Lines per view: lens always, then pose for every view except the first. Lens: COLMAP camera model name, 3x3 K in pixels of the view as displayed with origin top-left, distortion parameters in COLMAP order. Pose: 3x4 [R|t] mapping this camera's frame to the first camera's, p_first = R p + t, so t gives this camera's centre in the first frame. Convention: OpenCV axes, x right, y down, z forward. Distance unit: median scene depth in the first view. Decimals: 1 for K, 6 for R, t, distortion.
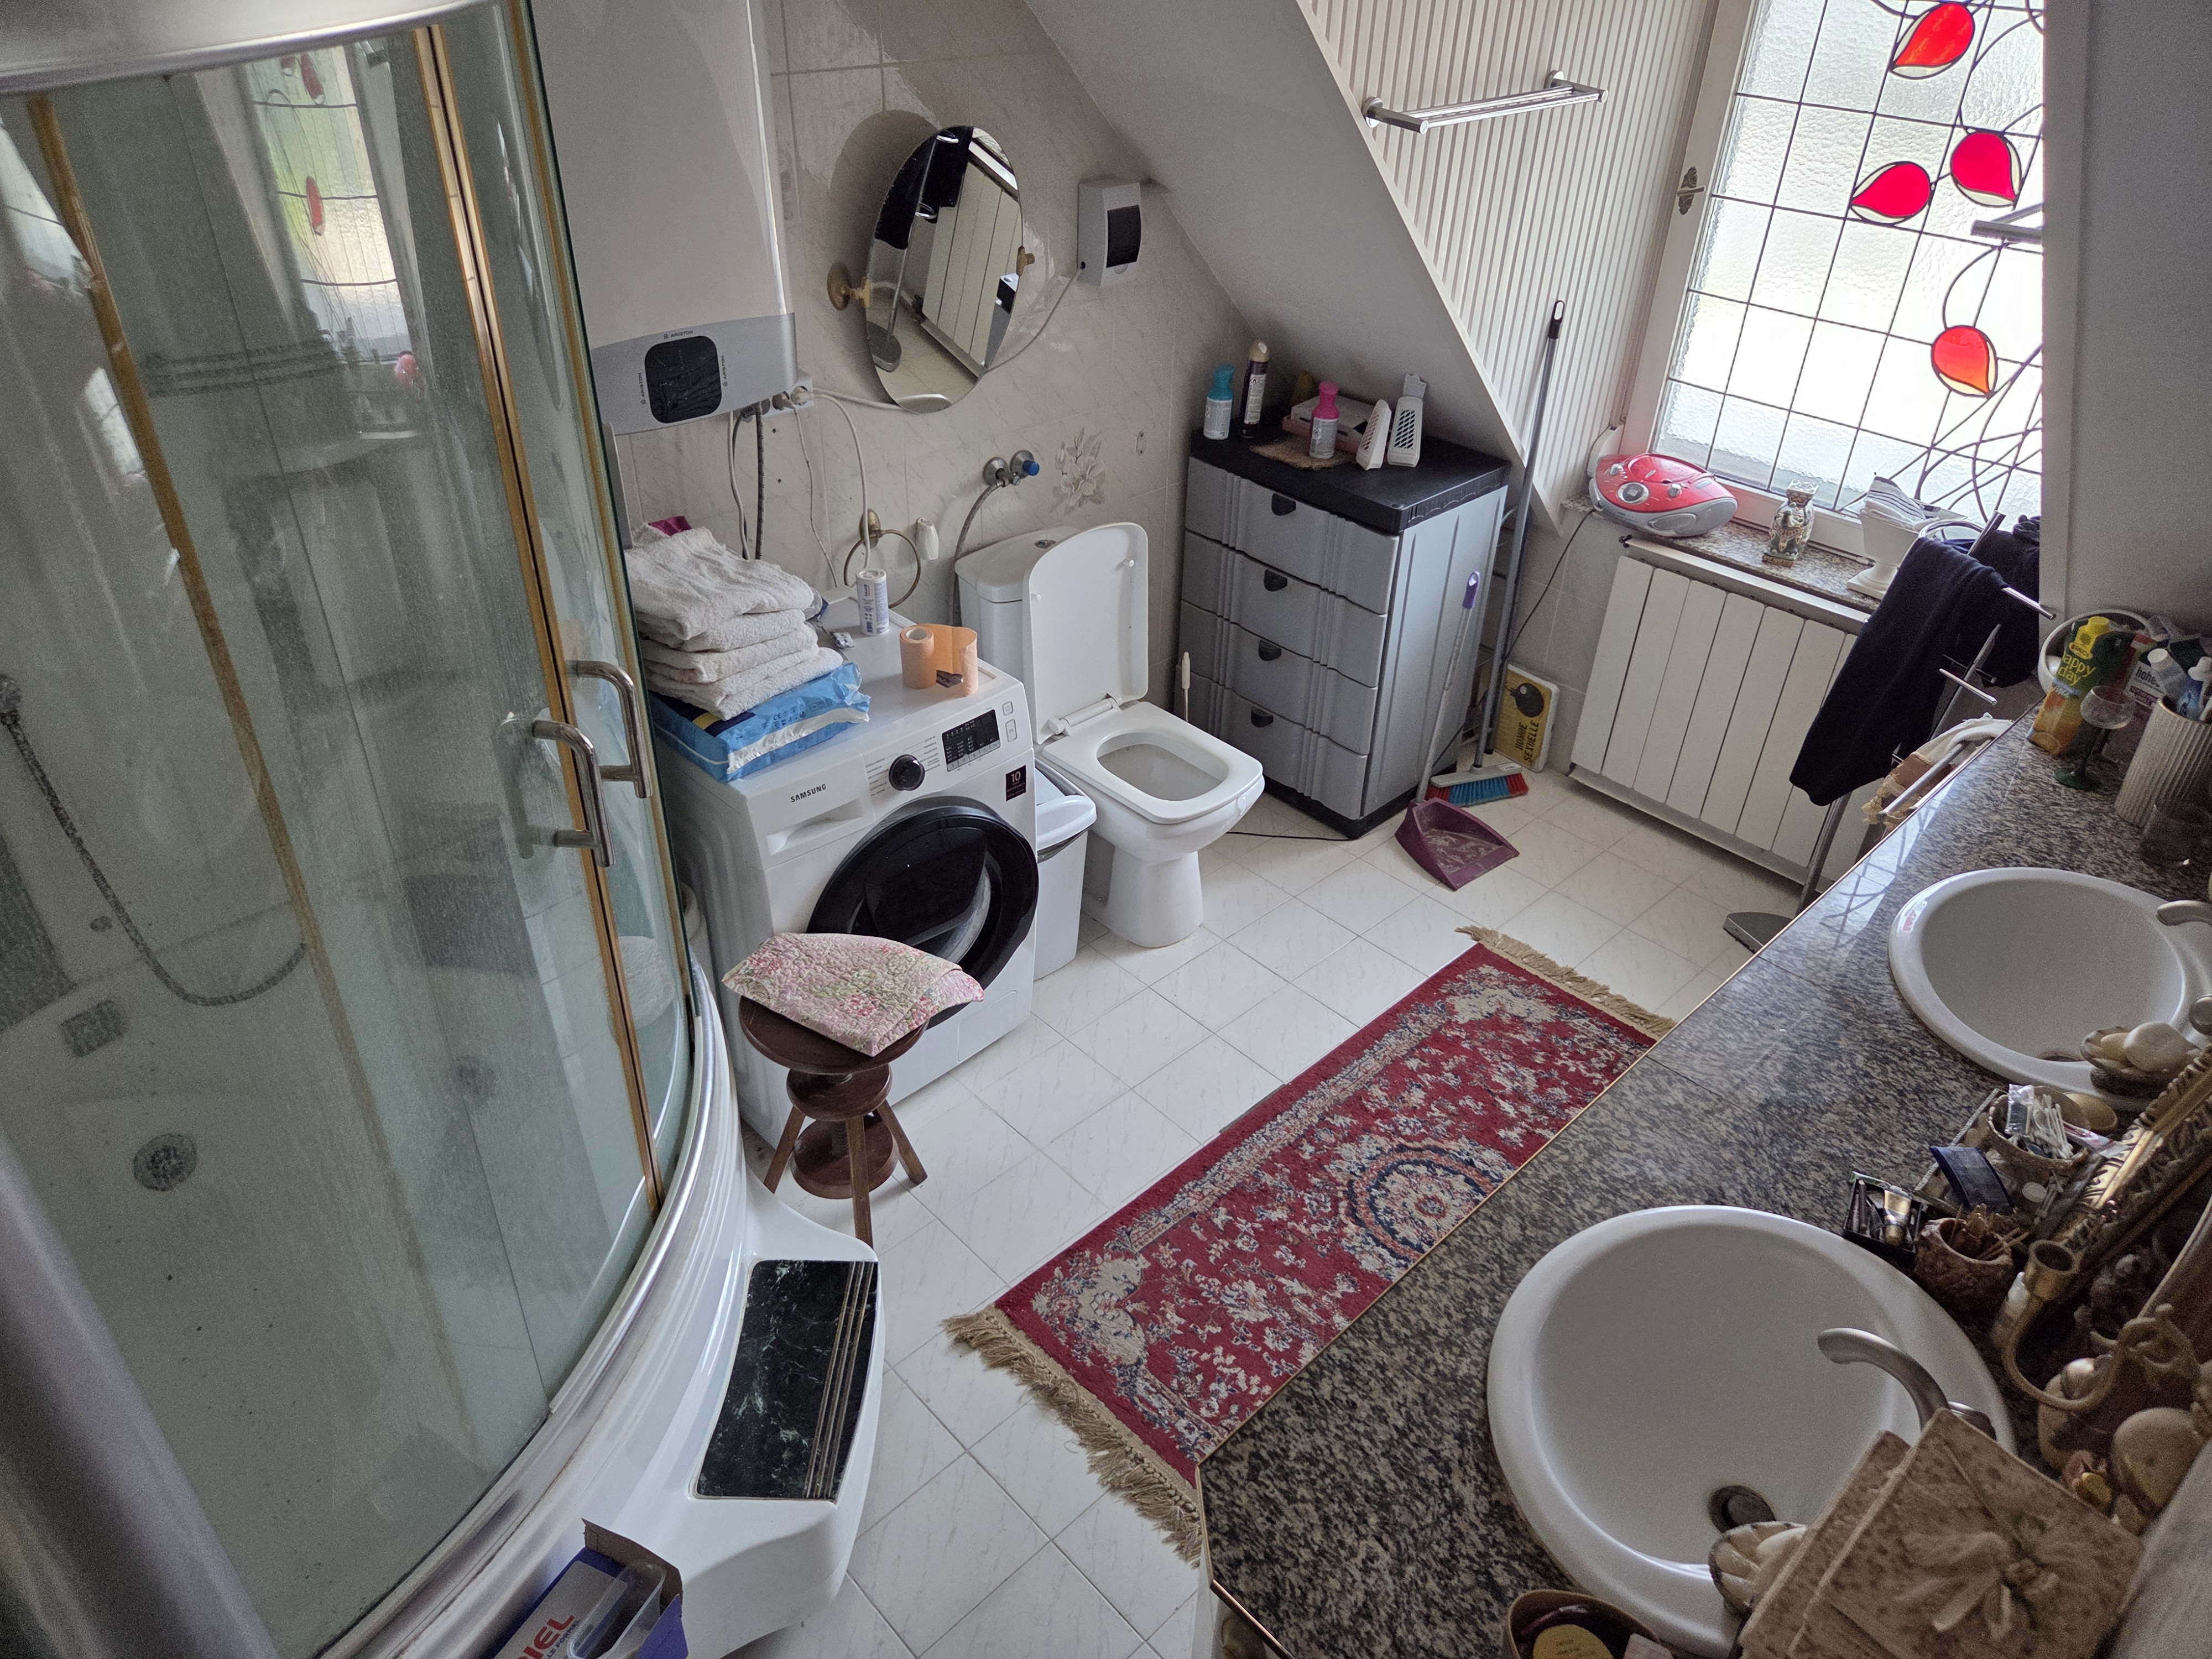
lens RADIAL K [[1493.0, 0, 1116.0], [0, 1493.0, 822.6], [0, 0, 1]] dist [0.059117, -0.043174]
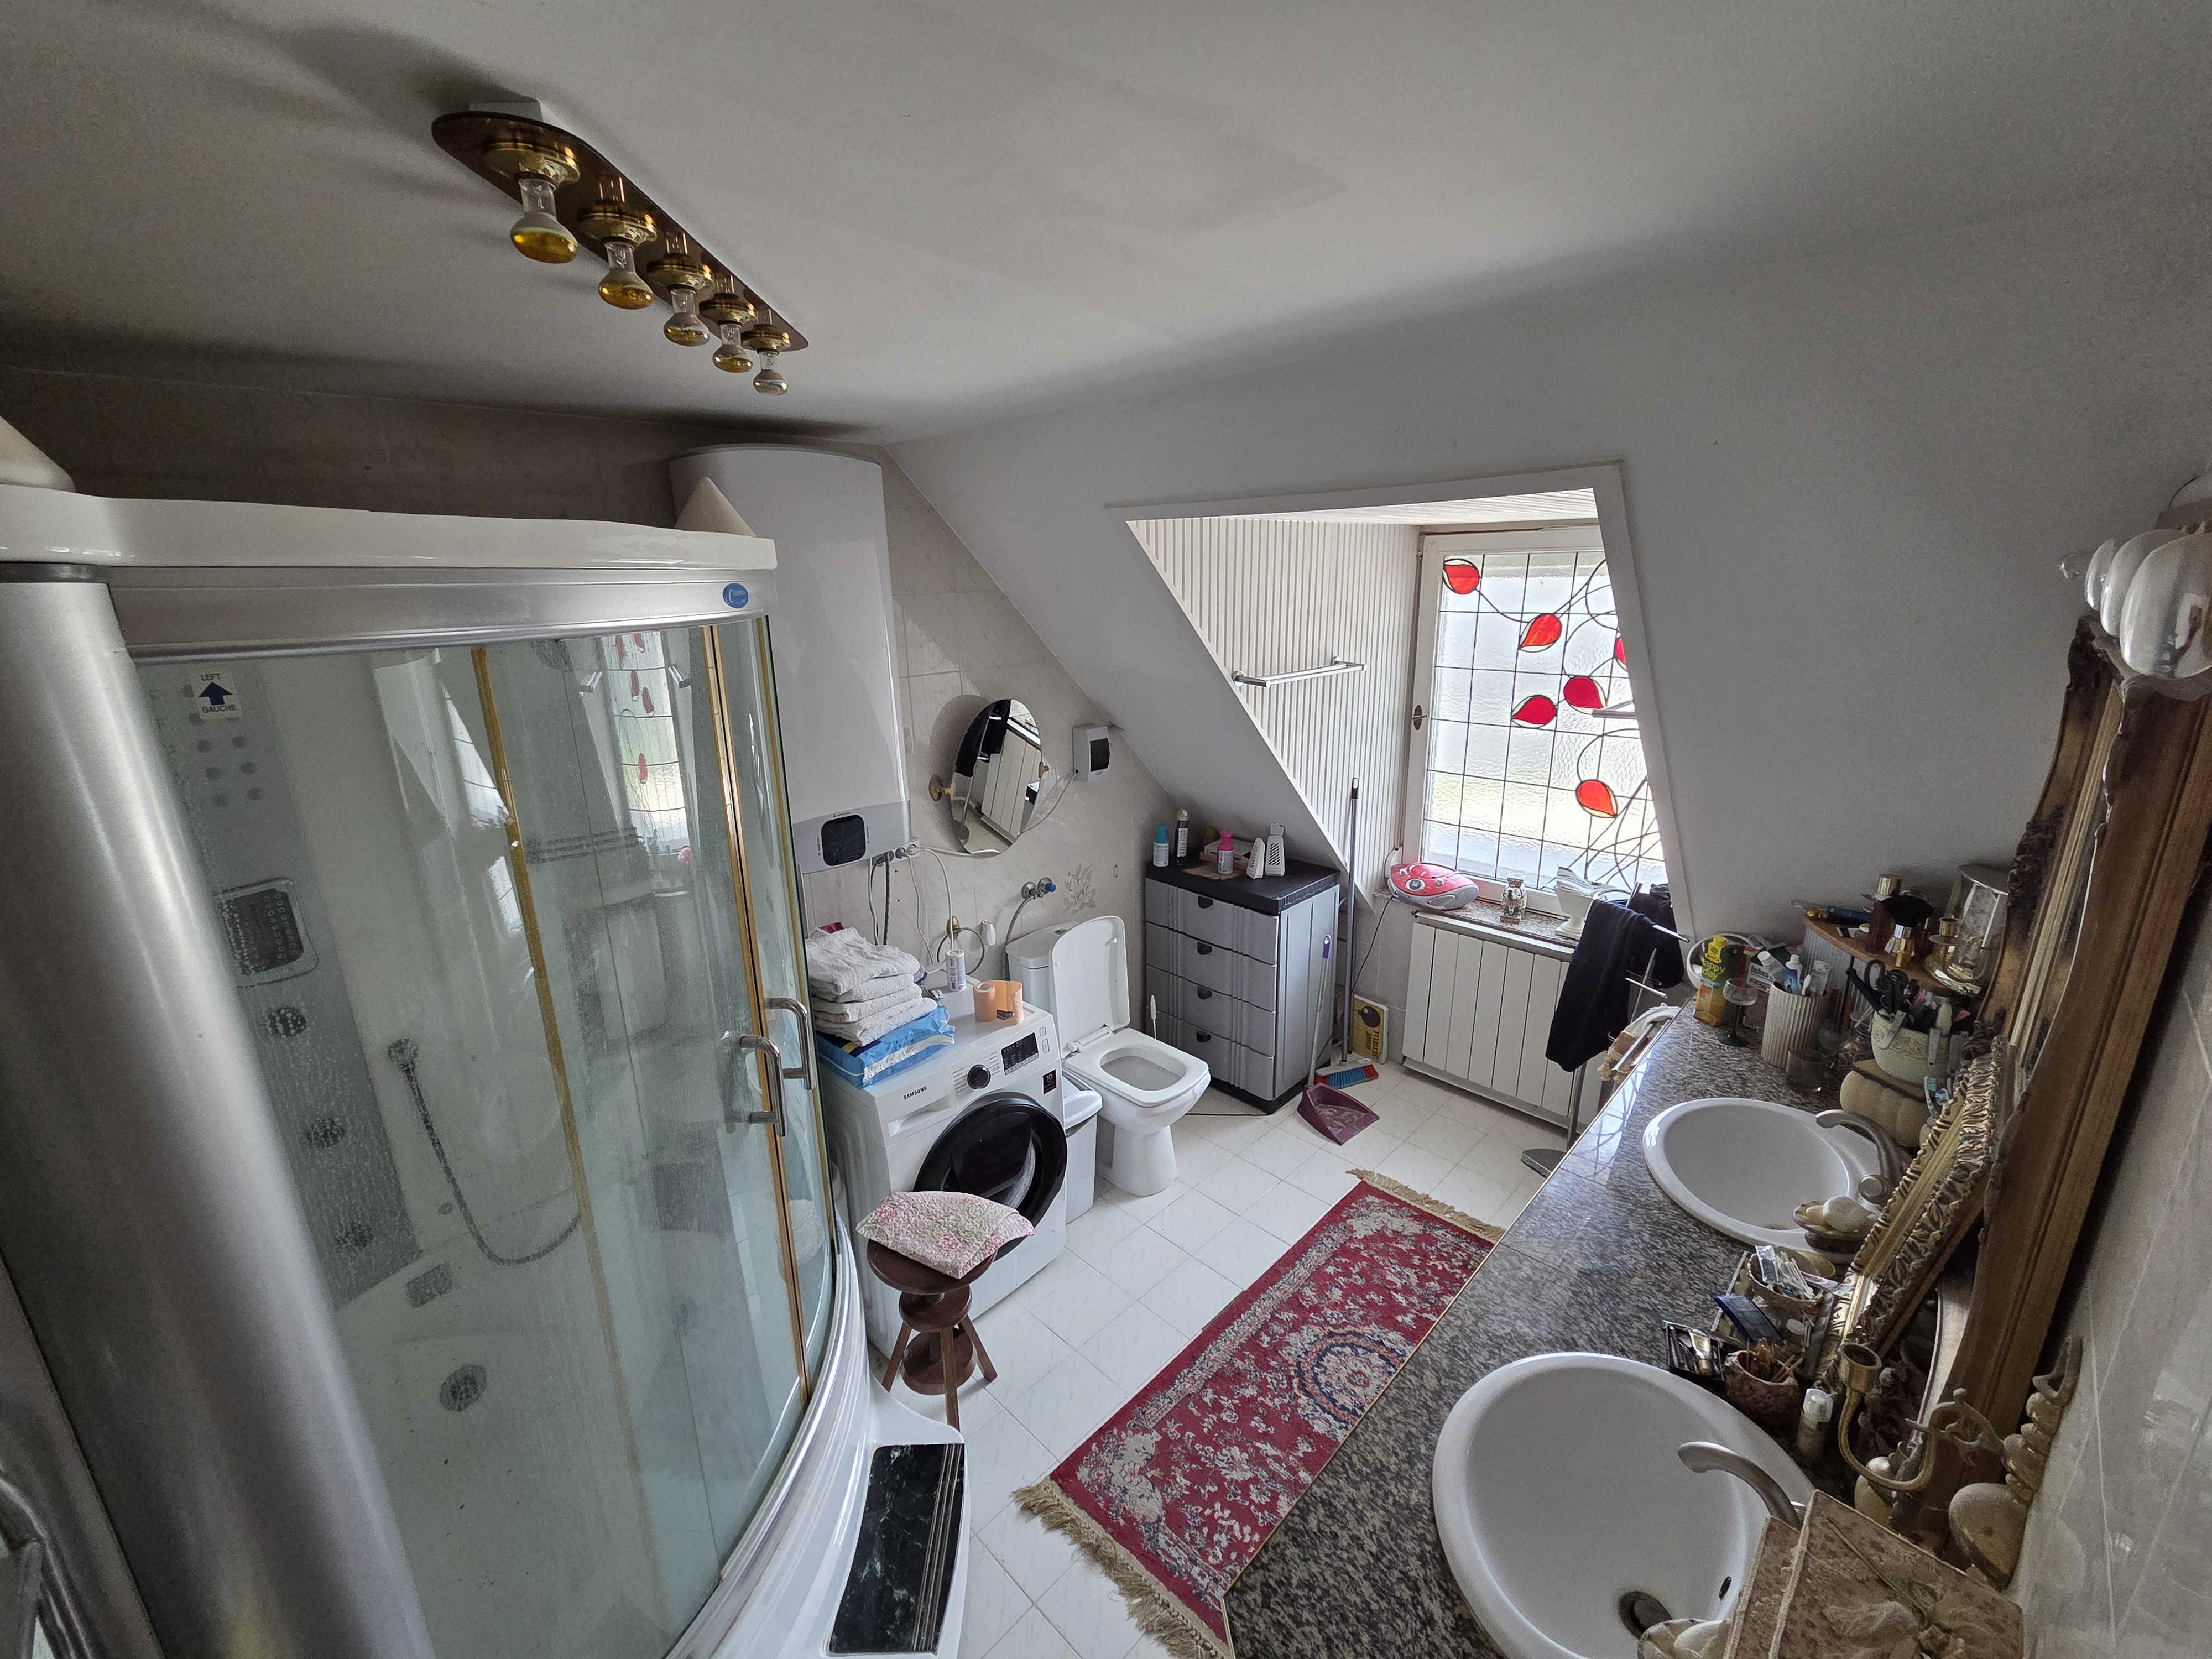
lens RADIAL K [[914.0, 0, 1093.7], [0, 914.0, 834.2], [0, 0, 1]] dist [-0.001716, 0.001523]
pose [[0.998533, -0.054063, 0.002867, -0.011443], [0.052333, 0.950312, -0.306868, 0.022799], [0.013866, 0.306568, 0.951748, 0.032110]]
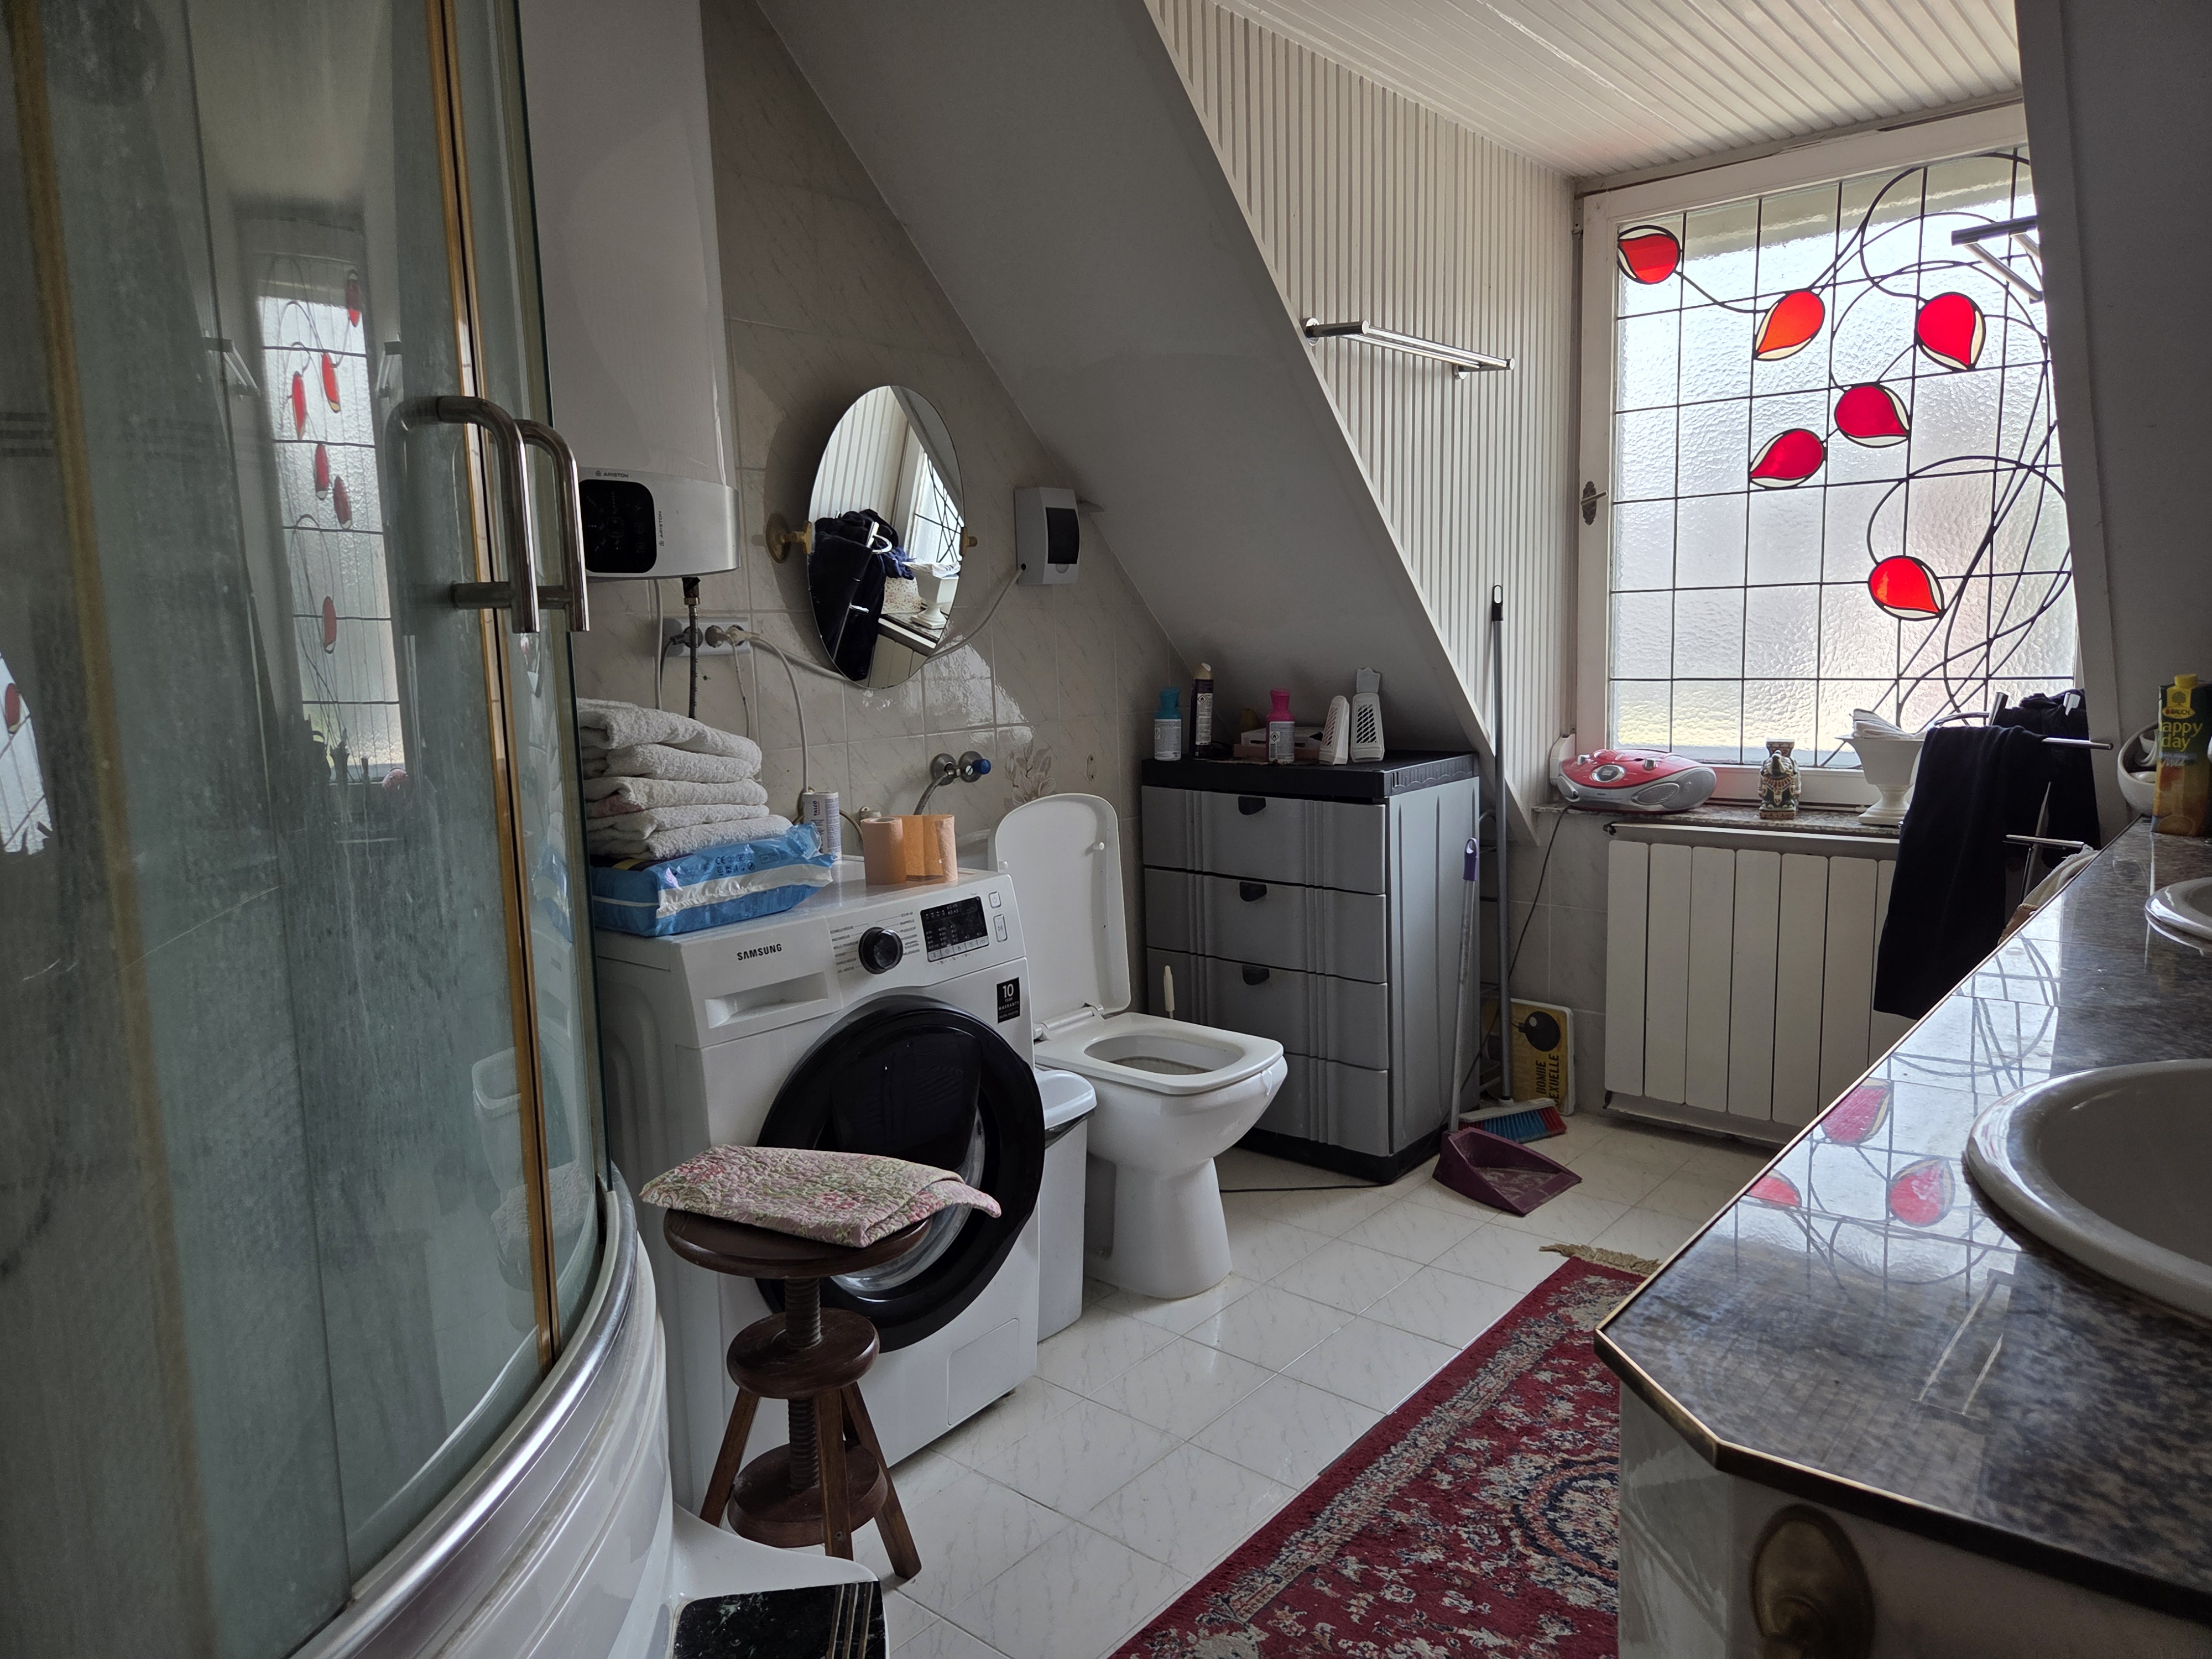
lens RADIAL K [[1493.0, 0, 1119.0], [0, 1493.0, 845.0], [0, 0, 1]] dist [0.059117, -0.043174]
pose [[0.992114, -0.074316, 0.100925, -0.085135], [0.110831, 0.896203, -0.429576, 0.258664], [-0.058525, 0.437375, 0.897373, 0.236598]]
